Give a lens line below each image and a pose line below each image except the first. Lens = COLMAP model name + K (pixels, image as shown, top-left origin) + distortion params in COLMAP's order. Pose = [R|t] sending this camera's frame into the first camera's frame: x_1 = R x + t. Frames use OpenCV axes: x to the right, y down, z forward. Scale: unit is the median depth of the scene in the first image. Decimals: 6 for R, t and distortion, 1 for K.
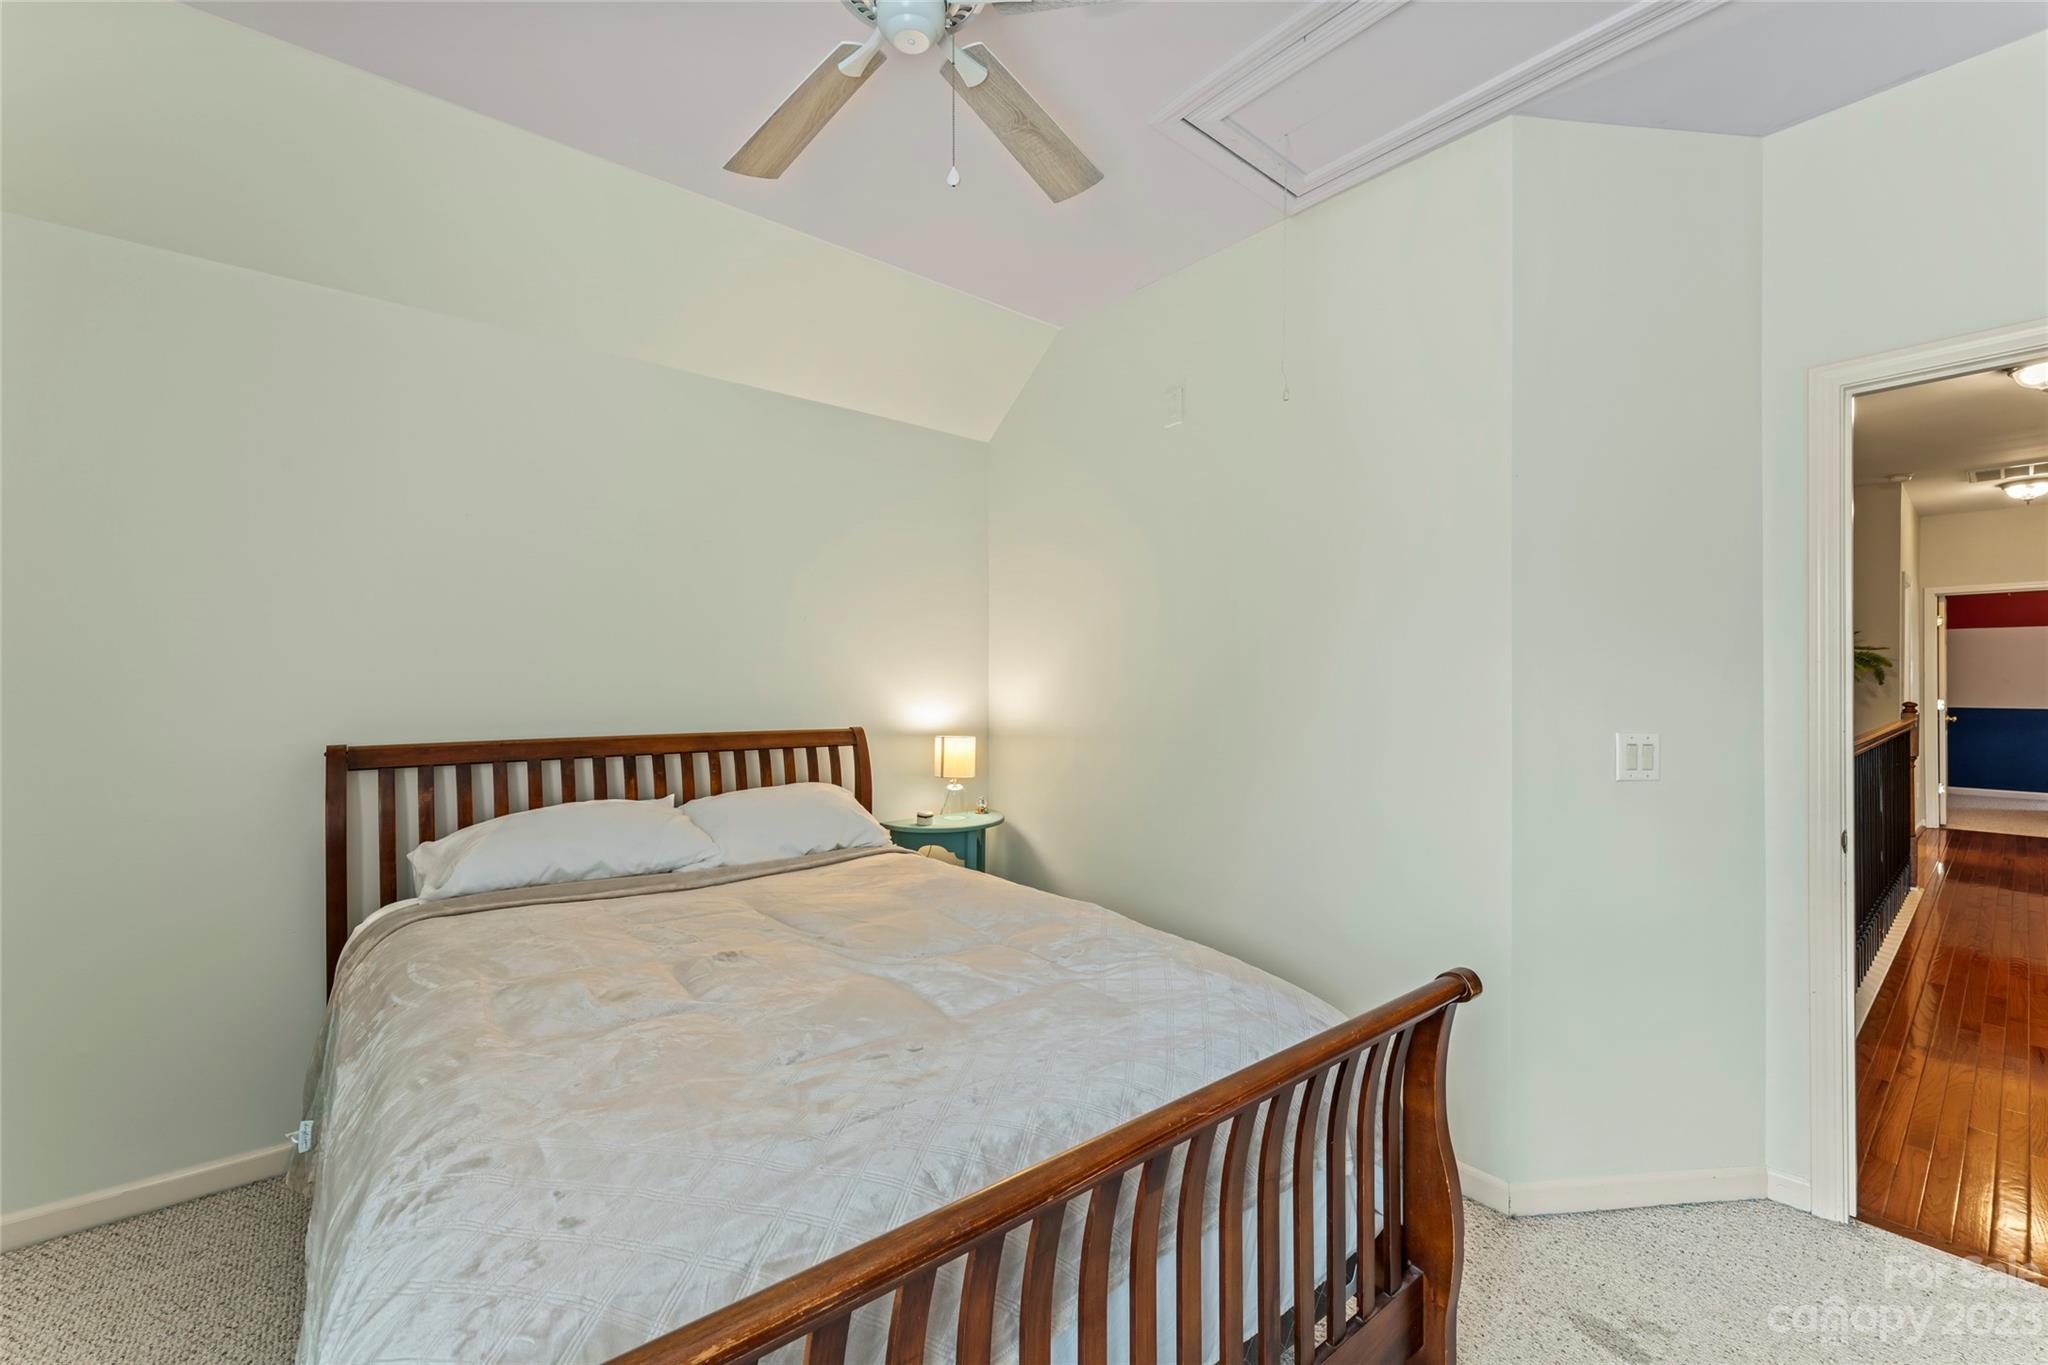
lens RADIAL K [[817.4, 0, 1028.4], [0, 817.4, 685.6], [0, 0, 1]] dist [0.000303, -0.000046]
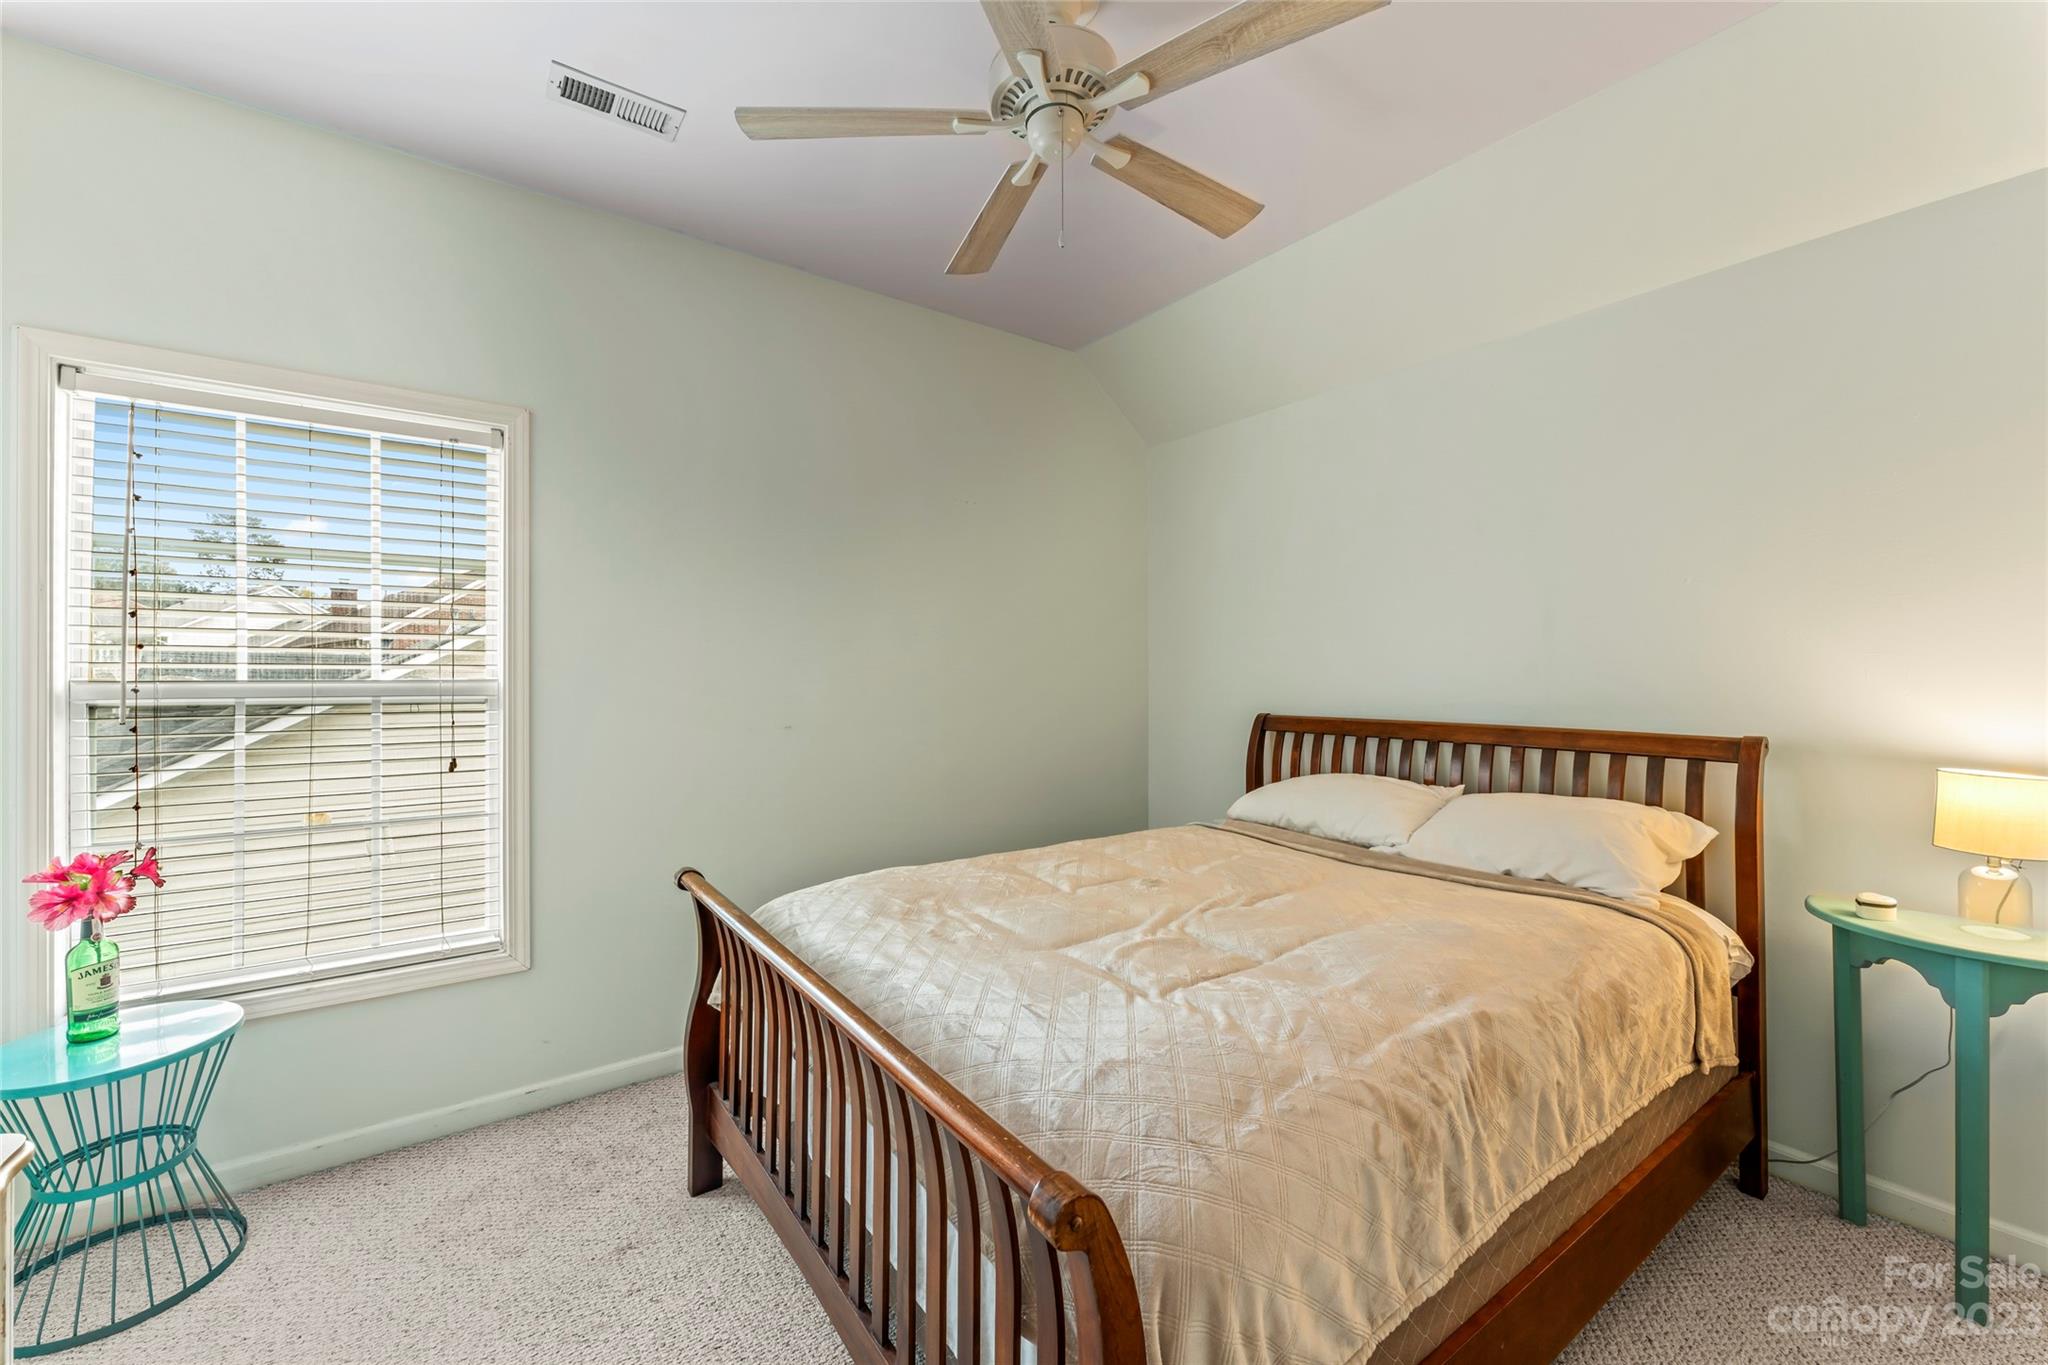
lens RADIAL K [[817.4, 0, 1026.8], [0, 817.4, 672.2], [0, 0, 1]] dist [0.000303, -0.000046]
pose [[-0.050480, -0.004302, -0.998716, 0.612947], [-0.004078, 0.999983, -0.004102, 0.004708], [0.998717, 0.003866, -0.050496, 0.571747]]
